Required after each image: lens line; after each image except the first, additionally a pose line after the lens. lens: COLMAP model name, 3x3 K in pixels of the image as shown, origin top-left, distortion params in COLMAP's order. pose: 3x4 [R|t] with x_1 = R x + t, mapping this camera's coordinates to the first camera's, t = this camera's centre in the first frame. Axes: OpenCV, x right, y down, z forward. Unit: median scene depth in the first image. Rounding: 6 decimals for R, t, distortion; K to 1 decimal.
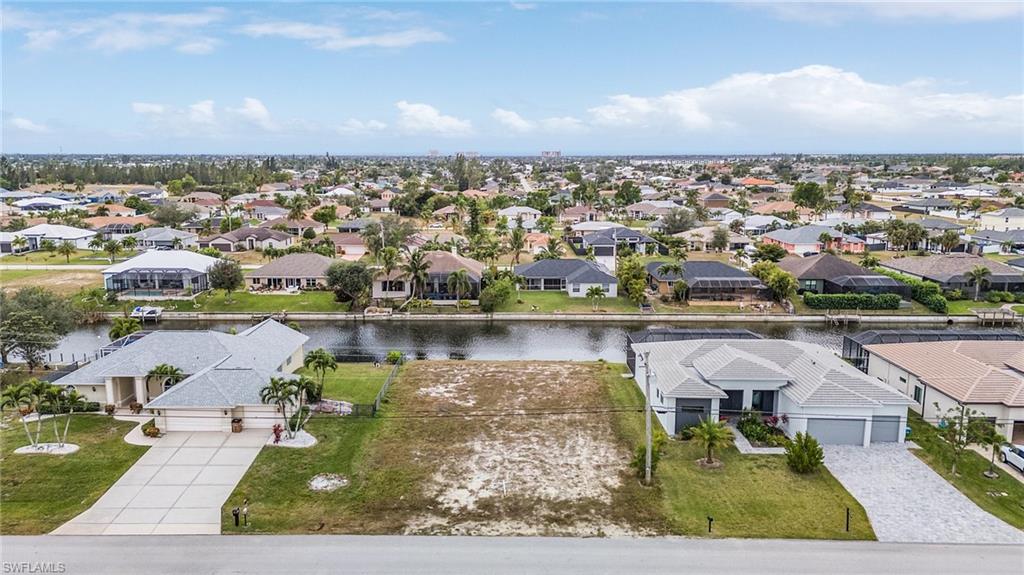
lens RADIAL K [[761.1, 0, 493.9], [0, 761.1, 284.0], [0, 0, 1]] dist [0.116712, -0.178553]
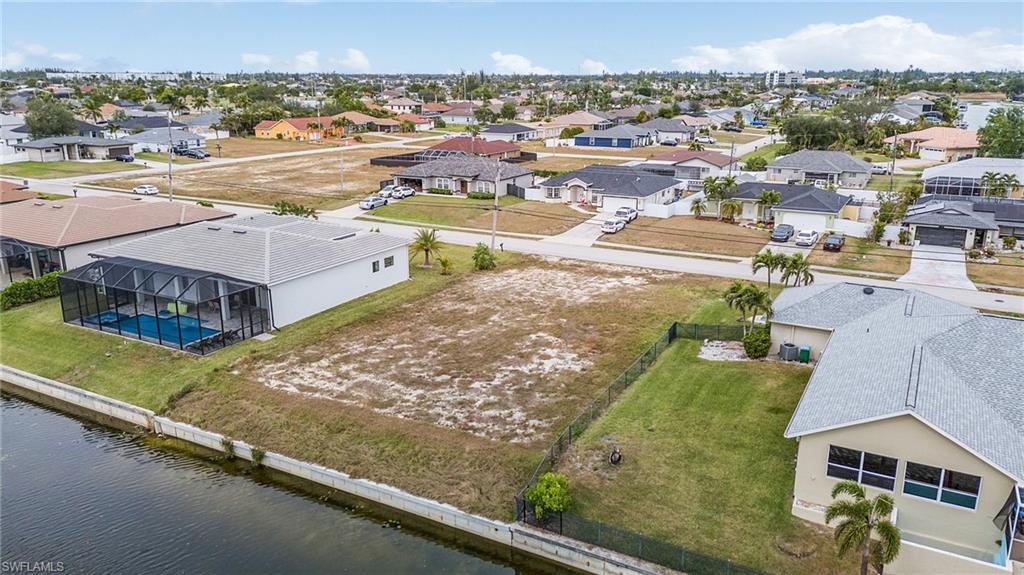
lens RADIAL K [[751.8, 0, 518.9], [0, 751.8, 294.5], [0, 0, 1]] dist [0.117502, -0.169587]
pose [[-0.884511, -0.129370, 0.448224, -0.310187], [0.078867, 0.905486, 0.416982, -0.169990], [-0.459805, 0.404175, -0.790709, 1.452665]]
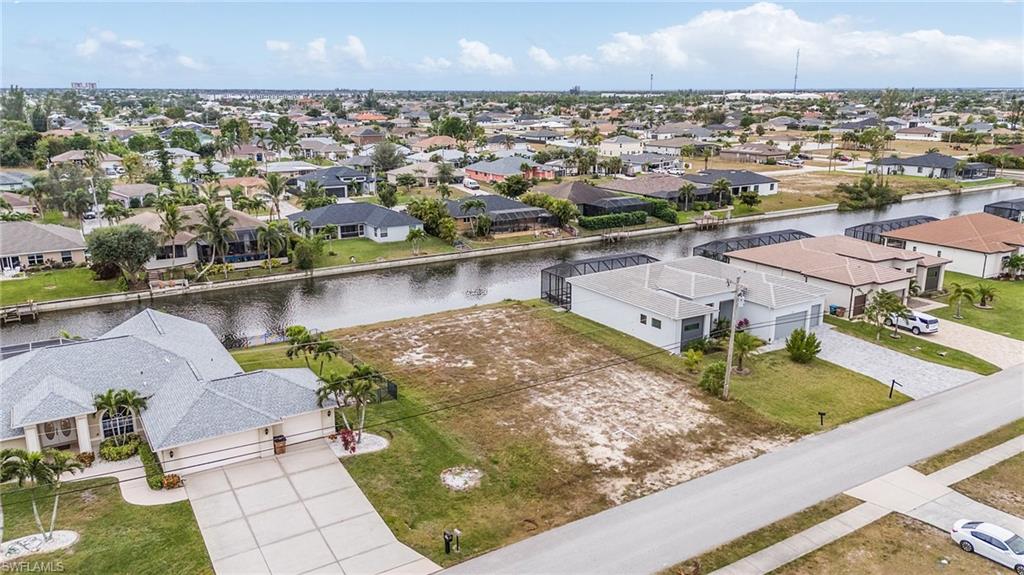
lens RADIAL K [[751.8, 0, 518.9], [0, 751.8, 294.5], [0, 0, 1]] dist [0.117502, -0.169587]
pose [[0.836526, -0.142629, 0.529037, -0.416921], [0.091204, 0.988302, 0.122233, -0.029500], [-0.540283, -0.054001, 0.839749, 0.194293]]
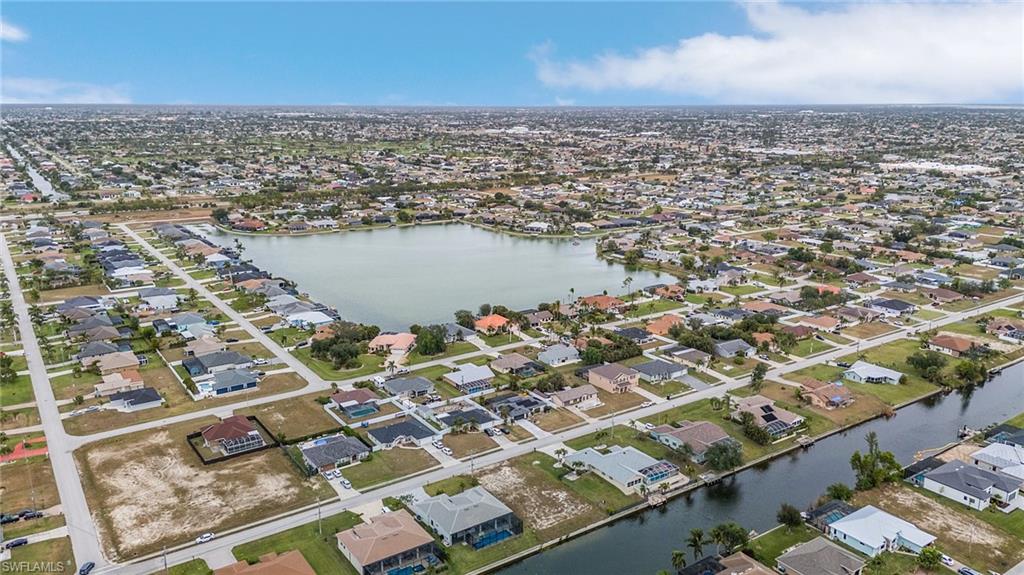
lens RADIAL K [[751.8, 0, 518.9], [0, 751.8, 294.5], [0, 0, 1]] dist [0.117502, -0.169587]
pose [[-0.810731, 0.141241, -0.568125, 1.524956], [-0.103224, 0.920765, 0.376214, -1.566149], [0.576246, 0.363653, -0.731913, 2.652389]]
